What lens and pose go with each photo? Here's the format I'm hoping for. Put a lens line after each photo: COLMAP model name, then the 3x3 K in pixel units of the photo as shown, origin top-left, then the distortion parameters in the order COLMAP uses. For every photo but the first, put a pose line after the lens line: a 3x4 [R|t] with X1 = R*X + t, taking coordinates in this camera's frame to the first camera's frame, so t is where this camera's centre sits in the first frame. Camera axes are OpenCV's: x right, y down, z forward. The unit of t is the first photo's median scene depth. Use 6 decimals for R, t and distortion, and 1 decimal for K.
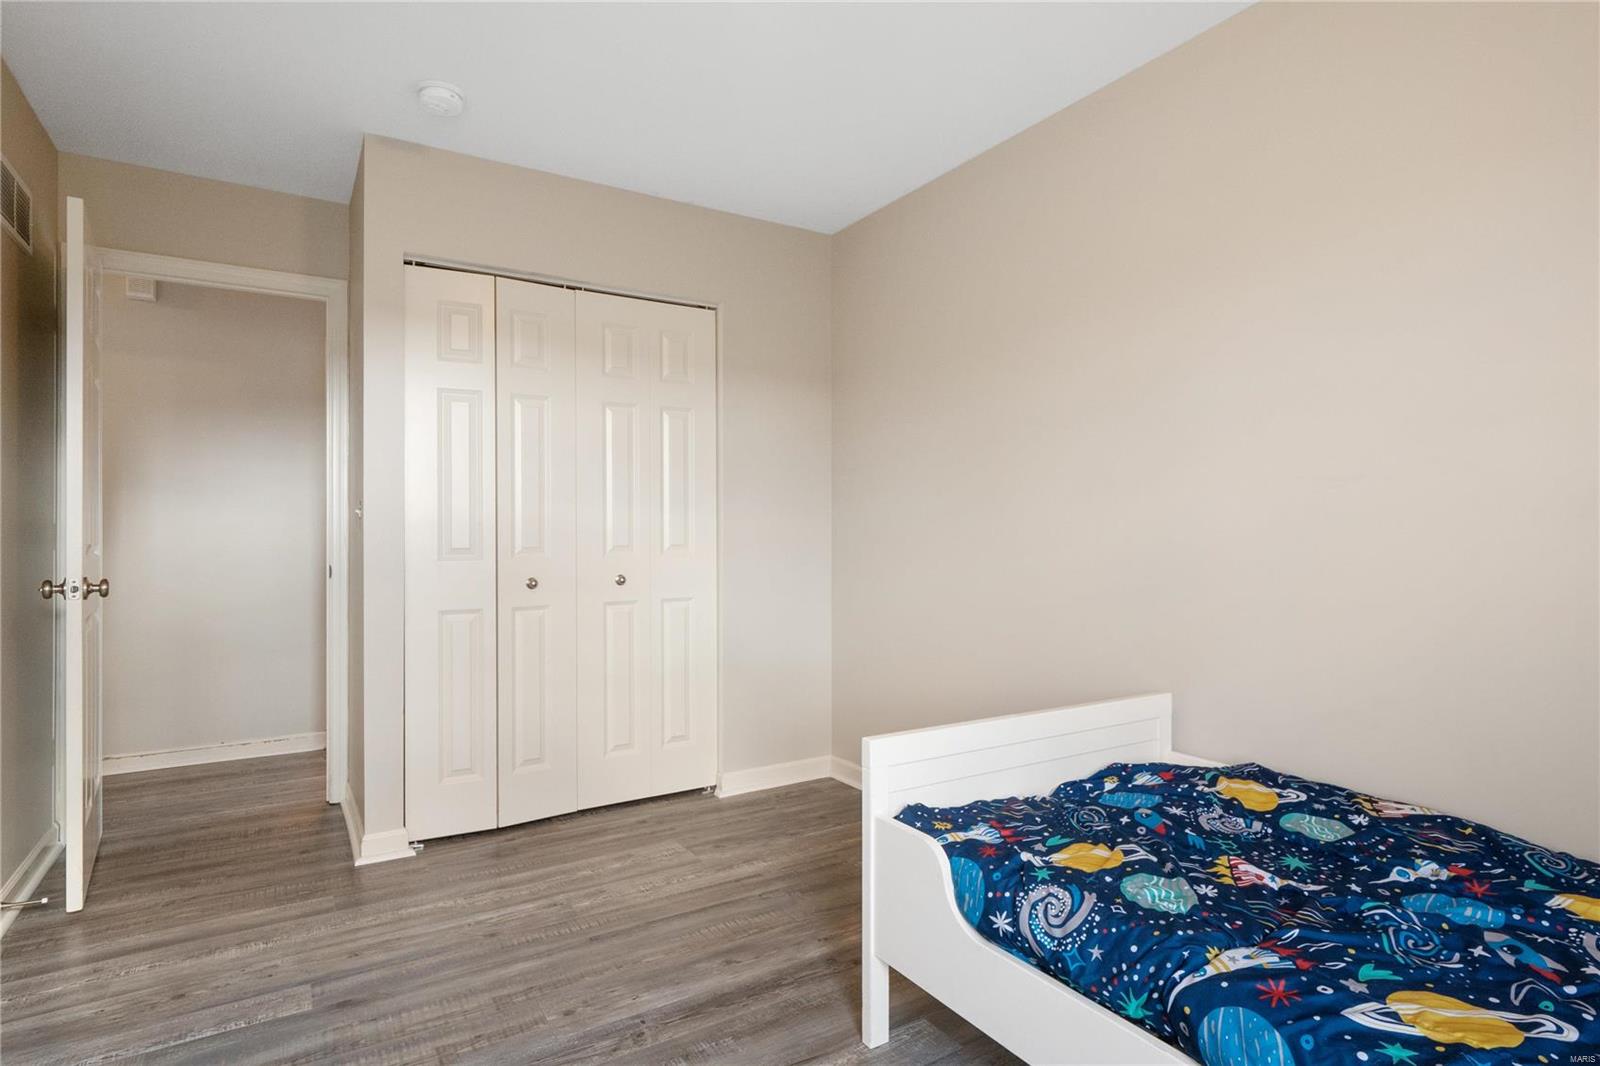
lens RADIAL K [[818.9, 0, 796.9], [0, 818.9, 527.1], [0, 0, 1]] dist [-0.008862, 0.003384]
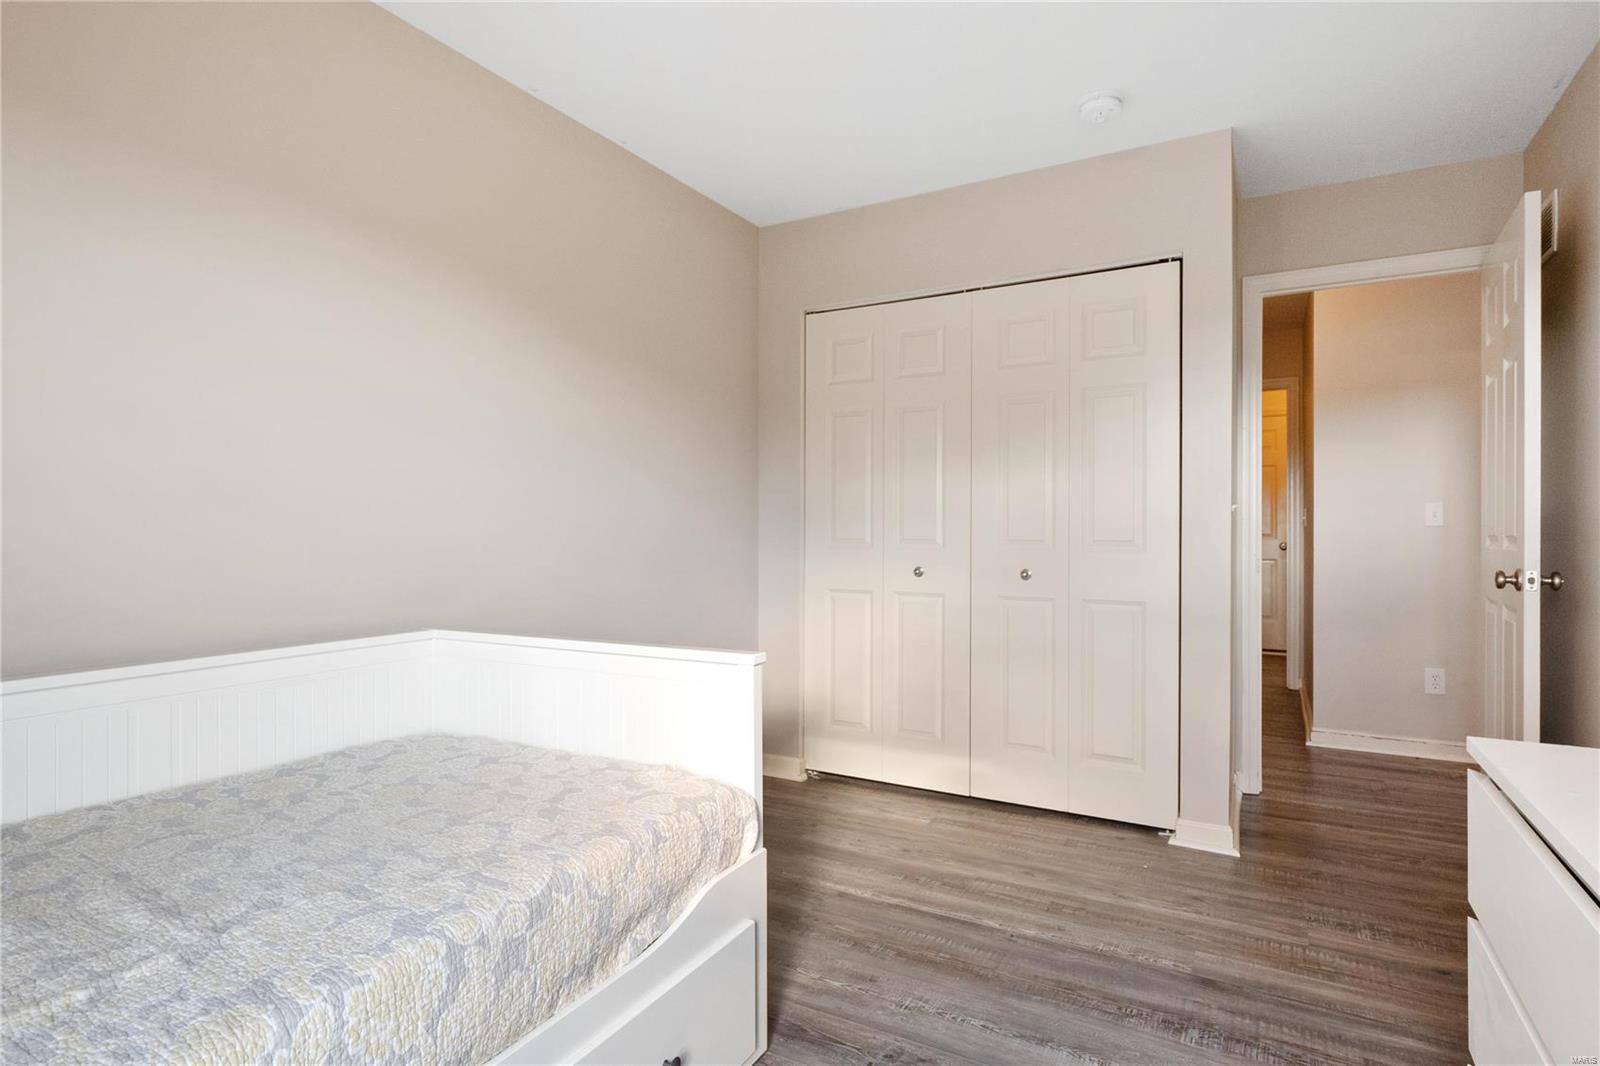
lens RADIAL K [[818.9, 0, 802.1], [0, 818.9, 529.8], [0, 0, 1]] dist [-0.008862, 0.003384]
pose [[0.494903, 0.006462, -0.868924, 0.087826], [0.003903, 0.999946, 0.009659, -0.000268], [0.868939, -0.008171, 0.494851, 0.051370]]
